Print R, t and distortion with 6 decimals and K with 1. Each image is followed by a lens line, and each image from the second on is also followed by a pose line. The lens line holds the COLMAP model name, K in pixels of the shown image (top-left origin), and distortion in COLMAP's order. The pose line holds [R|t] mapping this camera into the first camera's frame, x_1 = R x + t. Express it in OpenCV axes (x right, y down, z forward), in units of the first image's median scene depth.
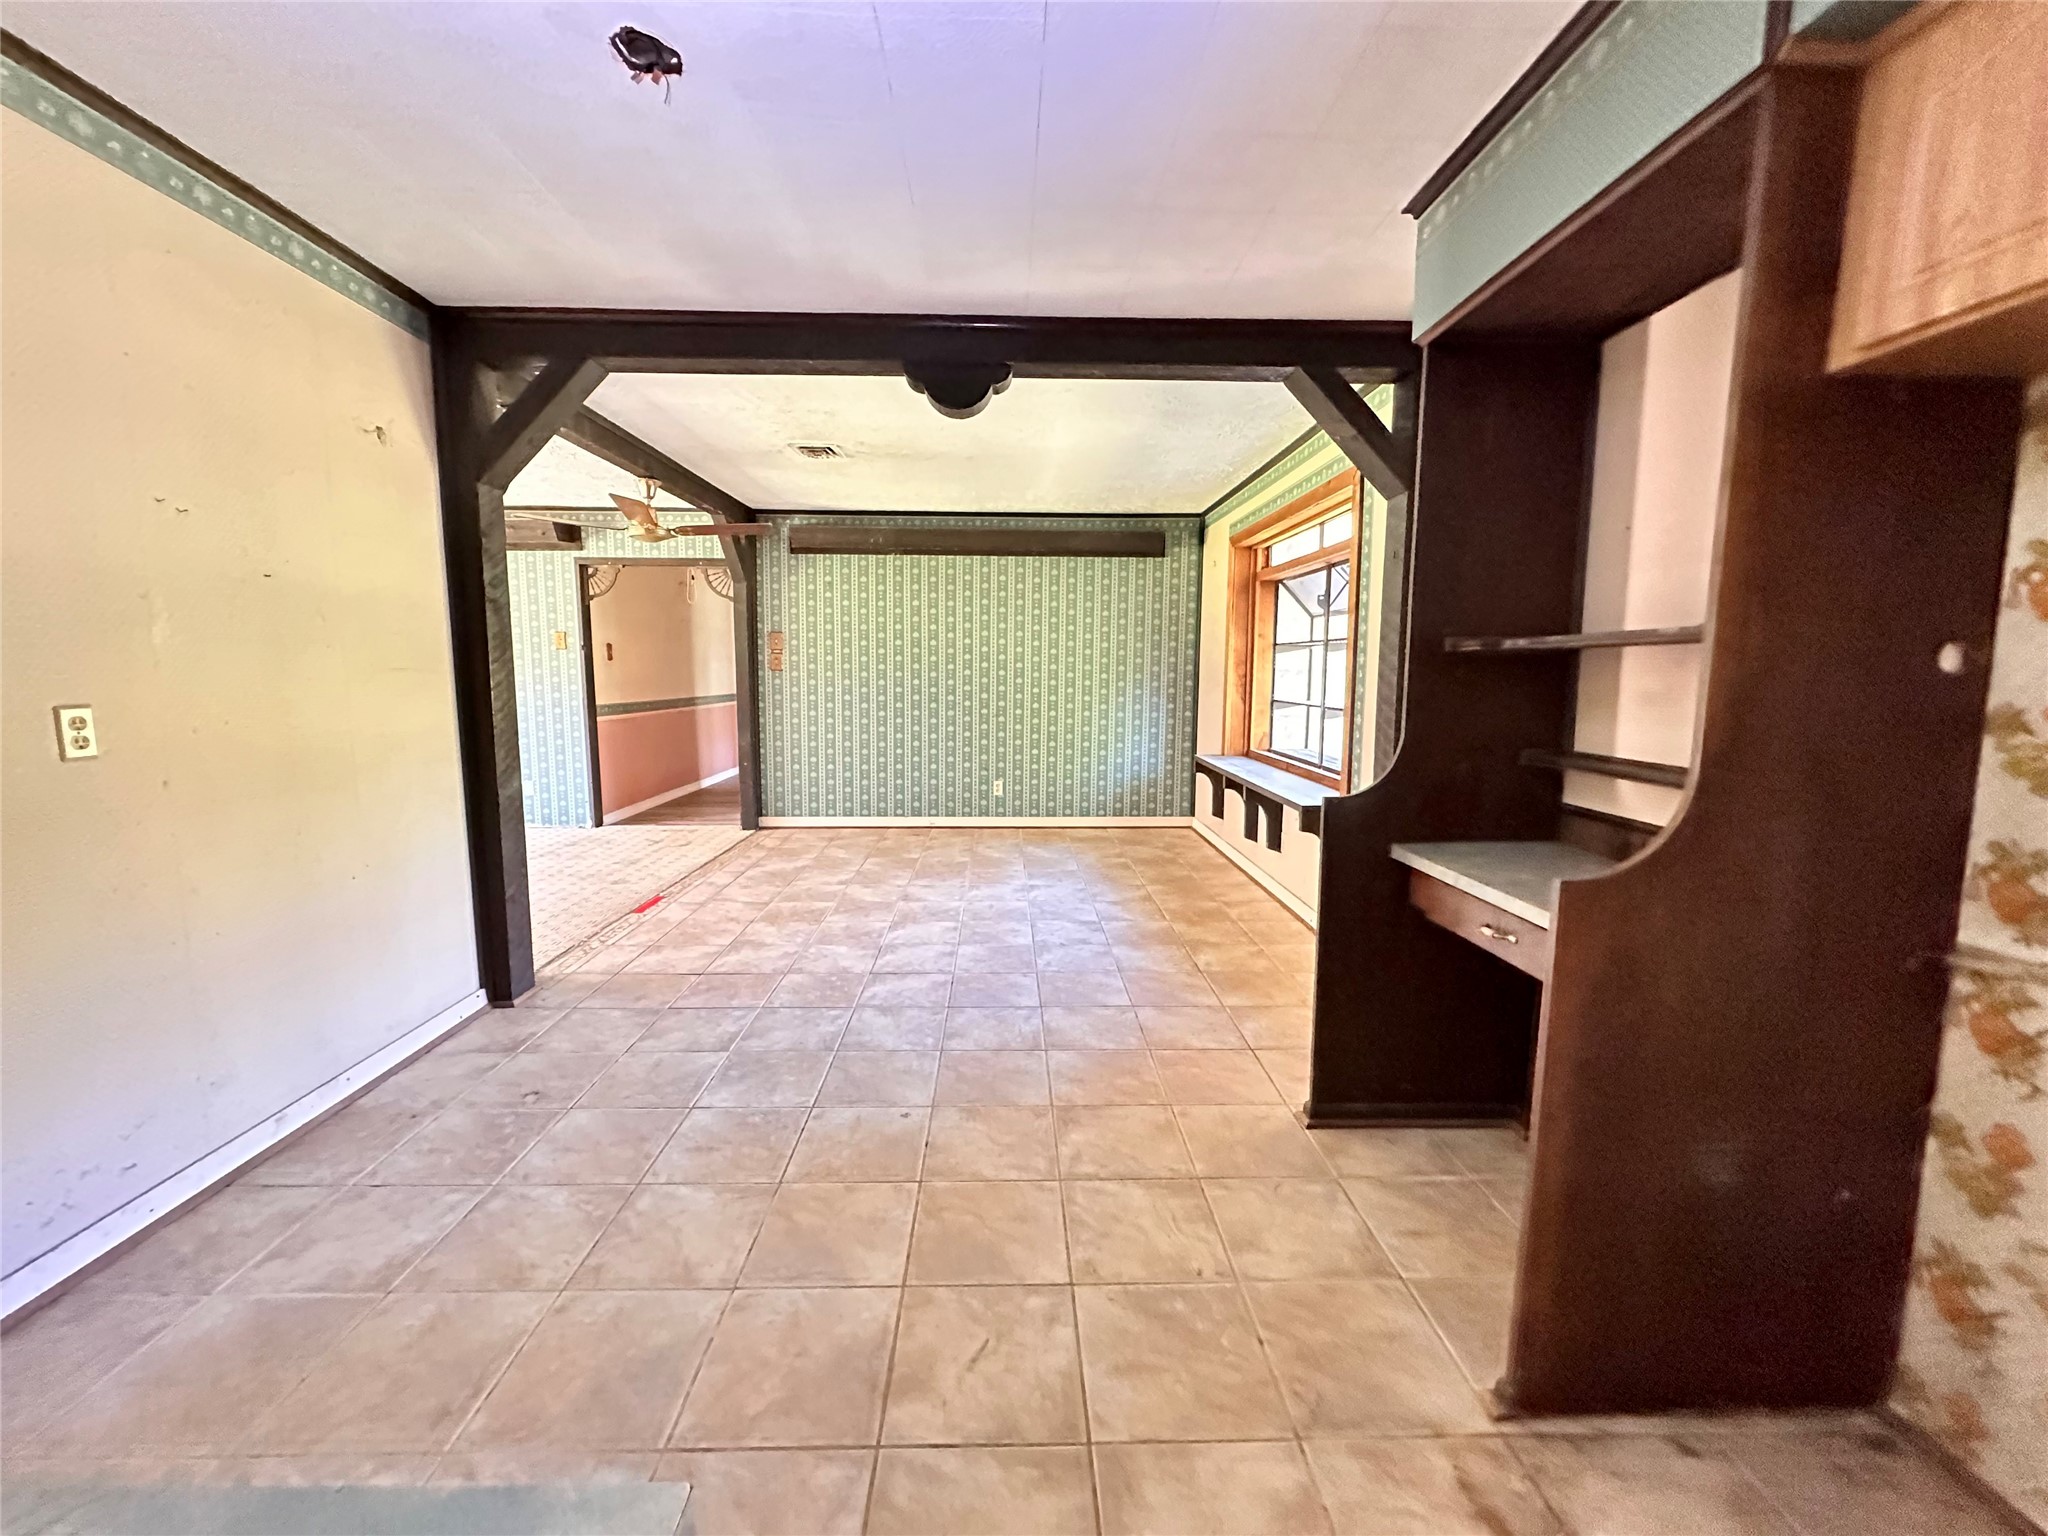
lens RADIAL K [[818.1, 0, 1024.0], [0, 818.1, 768.0], [0, 0, 1]] dist [-0.000723, 0.000632]
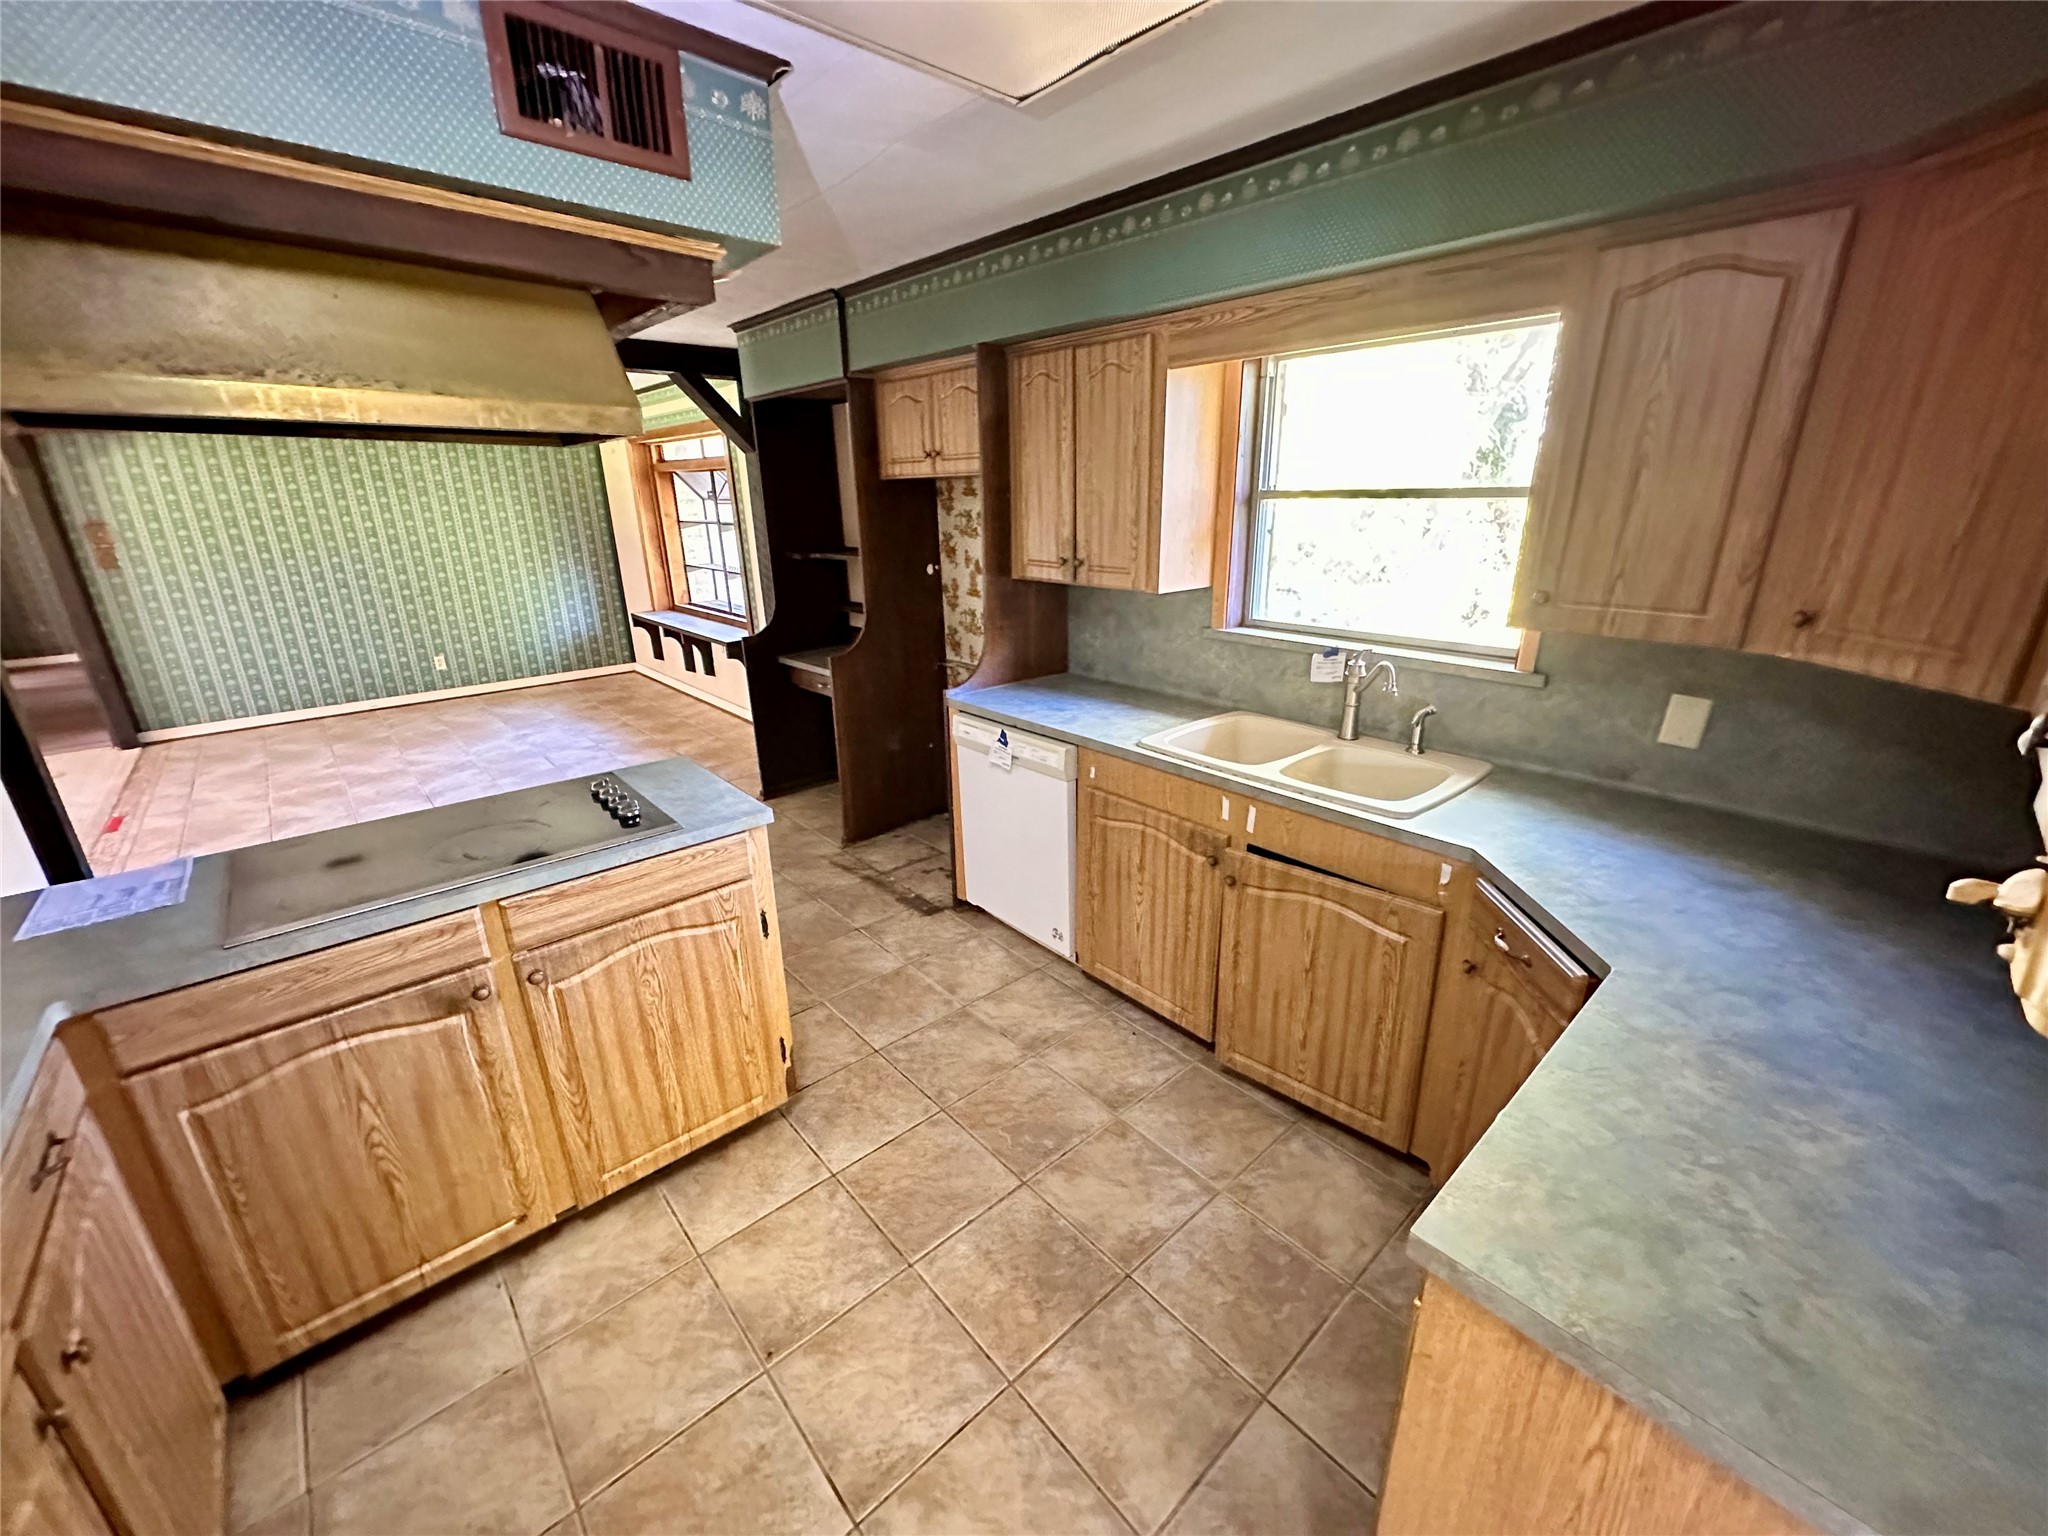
lens RADIAL K [[818.1, 0, 1024.0], [0, 818.1, 768.0], [0, 0, 1]] dist [-0.000723, 0.000632]
pose [[0.761499, -0.226826, 0.607182, -0.152692], [0.099444, 0.966563, 0.236363, -0.023010], [-0.640493, -0.119609, 0.758593, -0.384113]]
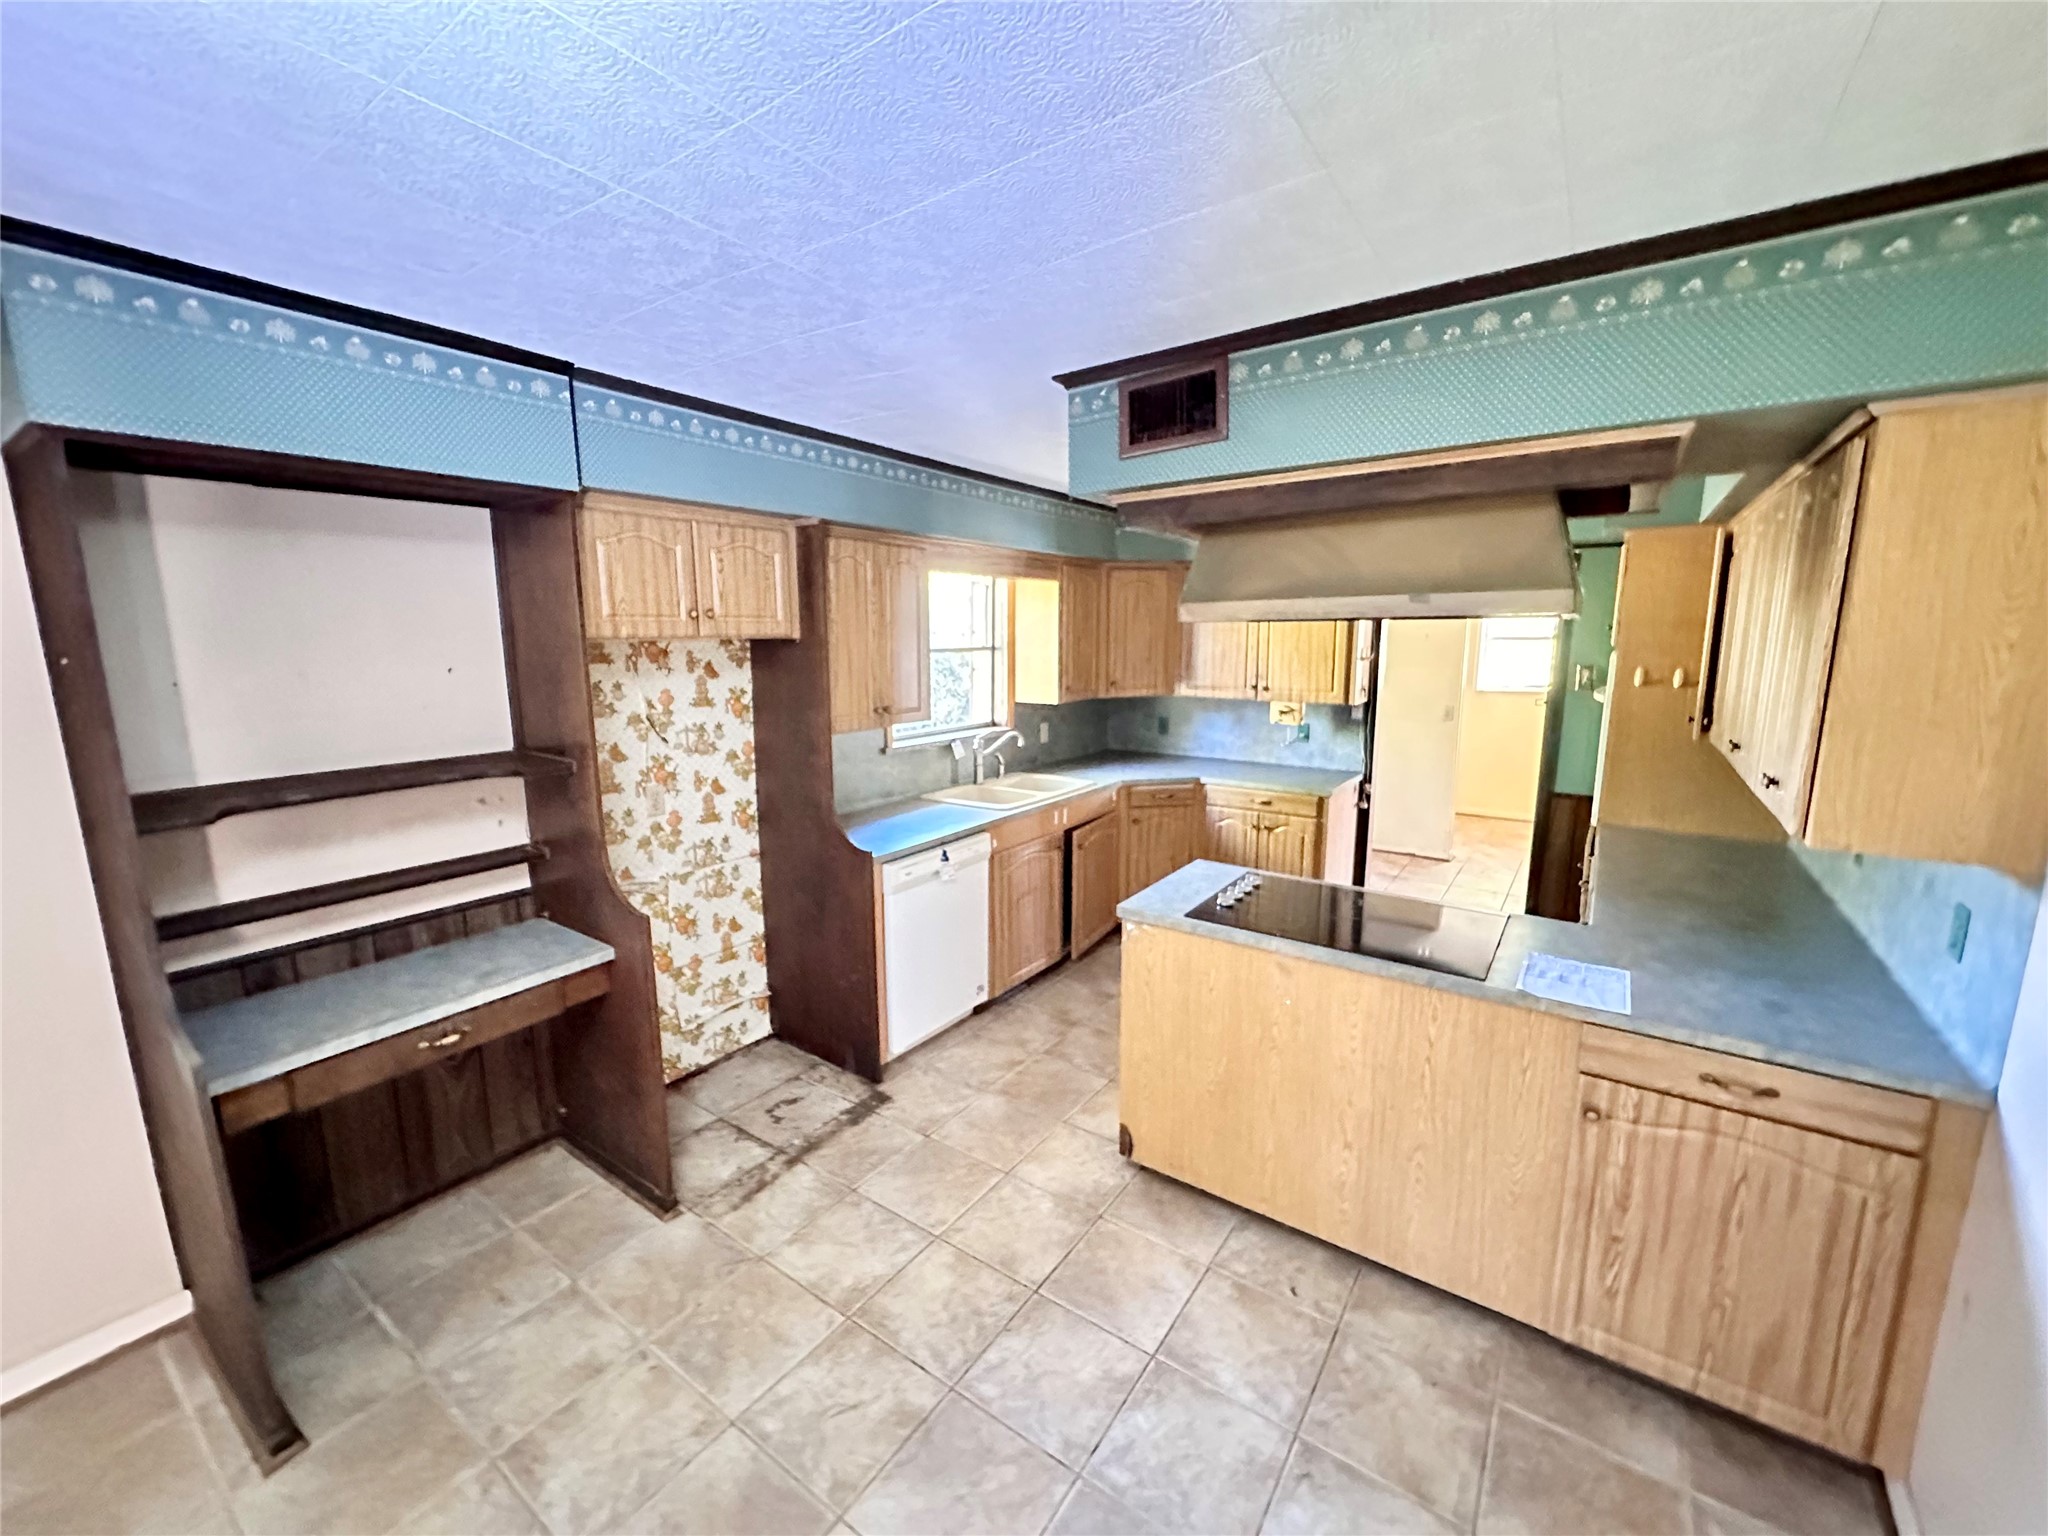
lens RADIAL K [[816.2, 0, 1026.9], [0, 816.2, 767.0], [0, 0, 1]] dist [-0.001111, 0.000337]
pose [[-0.804760, -0.108991, 0.583508, -0.235951], [0.064653, 0.961057, 0.268680, -0.138640], [-0.590069, 0.253949, -0.766374, 0.411721]]
